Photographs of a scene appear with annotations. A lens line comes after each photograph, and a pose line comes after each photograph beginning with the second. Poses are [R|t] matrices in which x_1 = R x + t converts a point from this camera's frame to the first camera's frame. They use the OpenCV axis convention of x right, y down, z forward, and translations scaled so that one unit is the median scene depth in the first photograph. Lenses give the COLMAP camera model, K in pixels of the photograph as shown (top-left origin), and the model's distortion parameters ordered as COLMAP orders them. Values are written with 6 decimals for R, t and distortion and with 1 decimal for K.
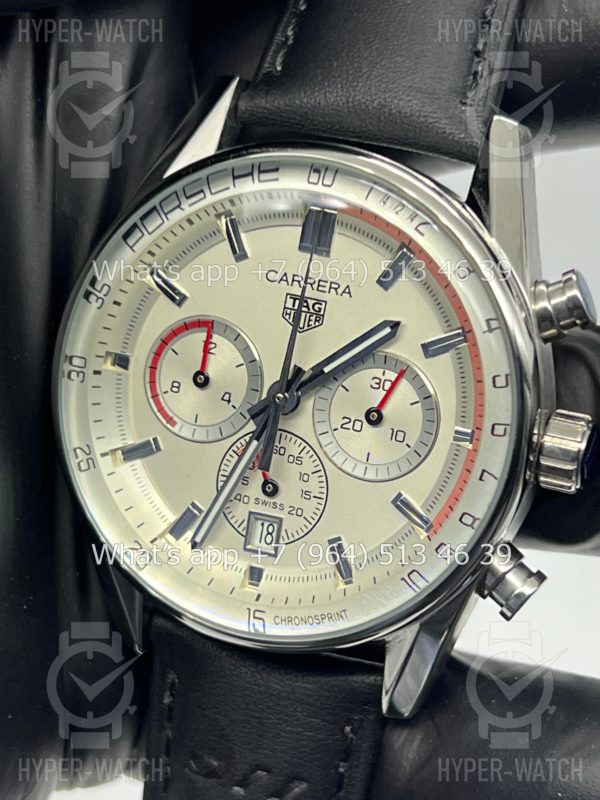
lens RADIAL K [[1853.1, 0, 300.8], [0, 1853.1, 340.0], [0, 0, 1]] dist [-0.050431, 0.006258]
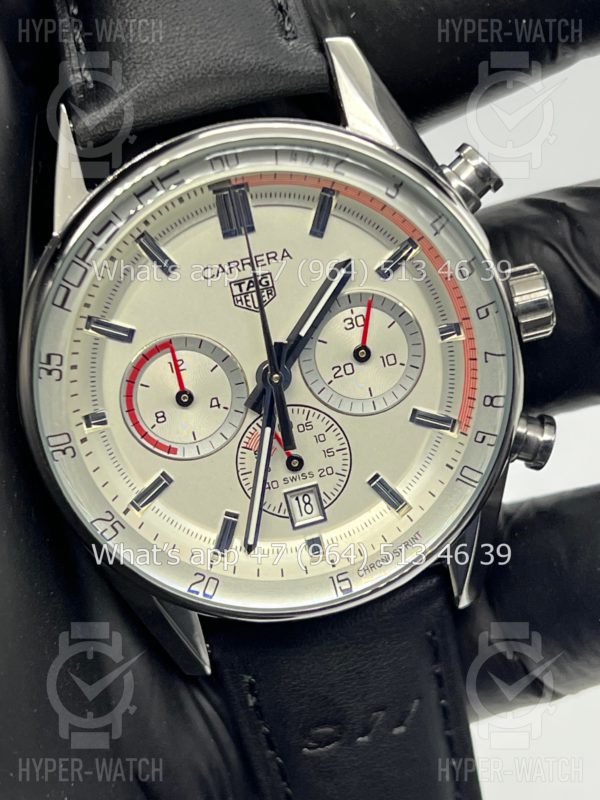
lens RADIAL K [[1853.1, 0, 300.8], [0, 1853.1, 340.0], [0, 0, 1]] dist [-0.050431, 0.006258]
pose [[0.835973, -0.436517, 0.332569, -0.322797], [0.411654, 0.899573, 0.145979, -0.127851], [-0.362893, 0.014869, 0.931712, 0.052530]]
